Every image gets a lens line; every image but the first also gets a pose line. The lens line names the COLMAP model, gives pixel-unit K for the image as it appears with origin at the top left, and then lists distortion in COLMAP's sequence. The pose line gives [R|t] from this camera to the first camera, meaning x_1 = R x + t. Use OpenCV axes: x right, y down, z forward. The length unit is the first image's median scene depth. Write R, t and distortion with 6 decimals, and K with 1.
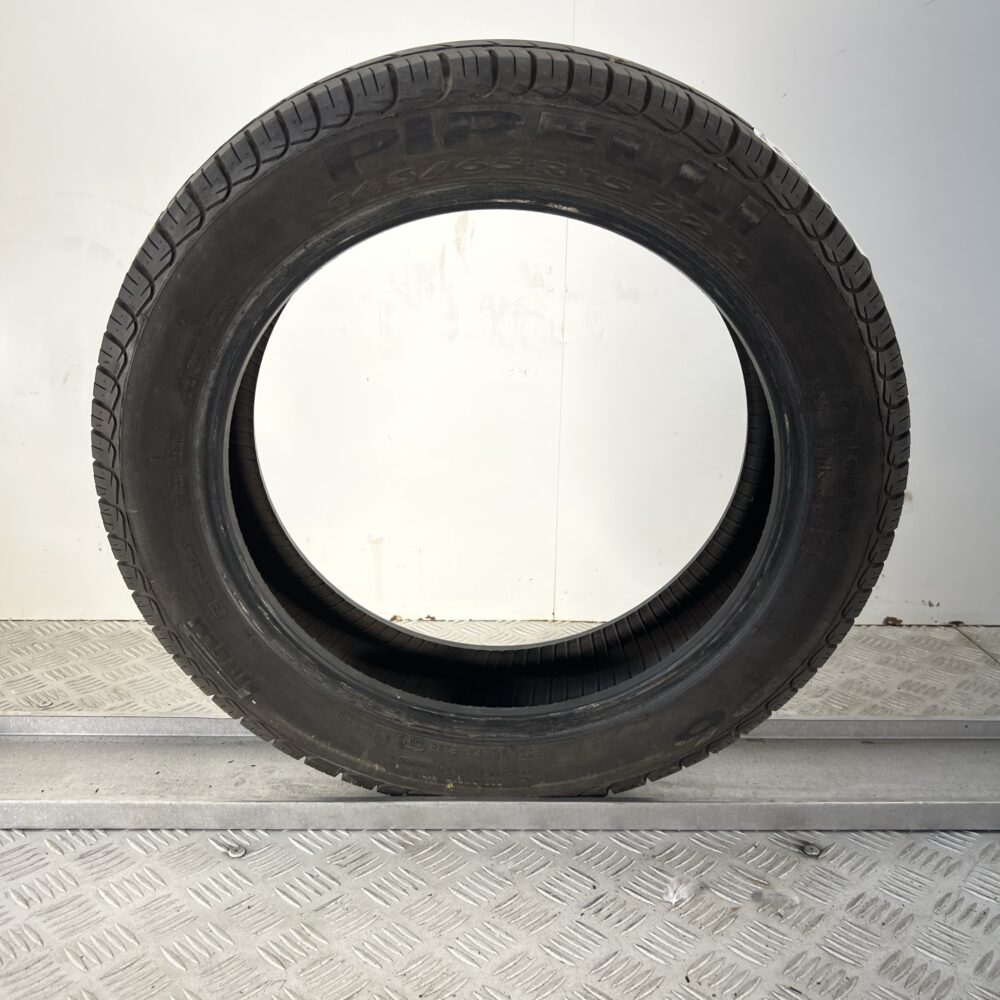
lens RADIAL K [[1055.6, 0, 500.0], [0, 1055.6, 500.0], [0, 0, 1]] dist [0.064494, -0.168501]
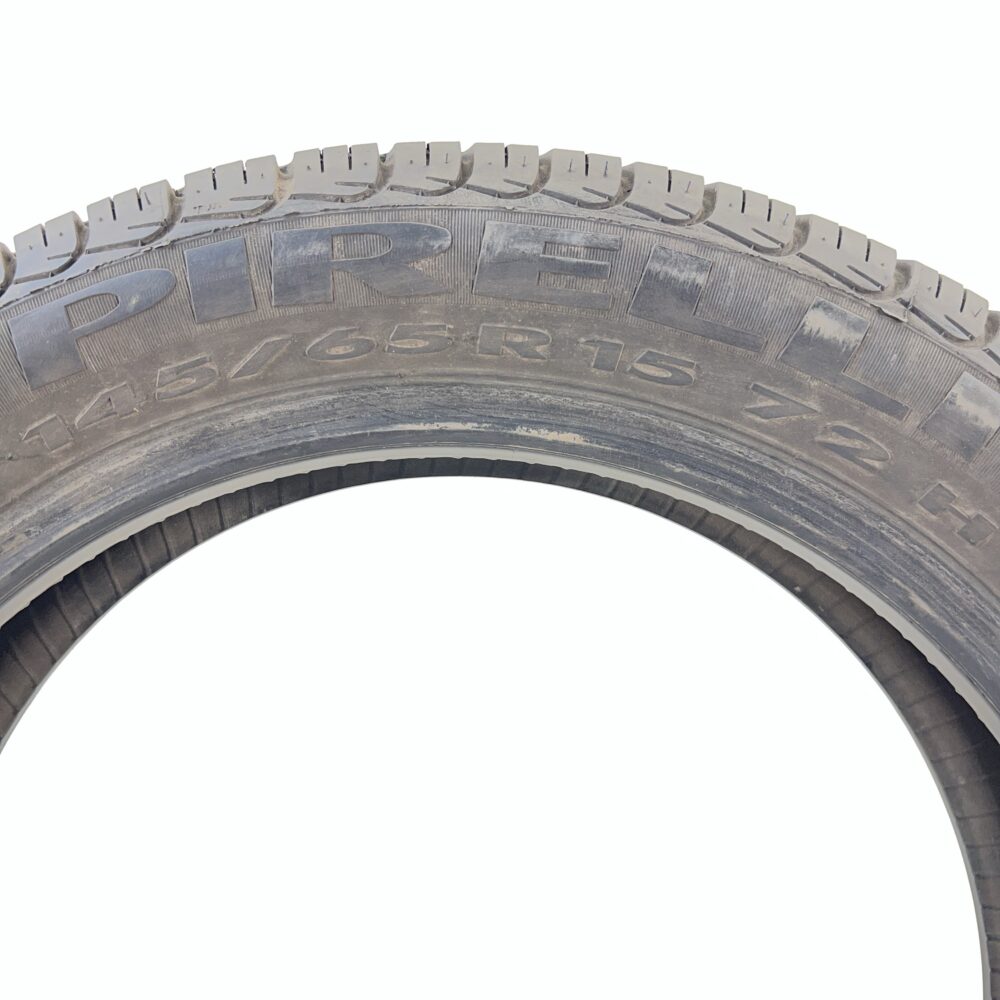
lens RADIAL K [[1055.6, 0, 500.0], [0, 1055.6, 500.0], [0, 0, 1]] dist [0.064494, -0.168501]
pose [[0.998671, -0.051523, 0.000920, 0.037278], [0.046171, 0.886704, -0.460026, -0.044376], [0.022886, 0.459457, 0.887905, 0.628965]]
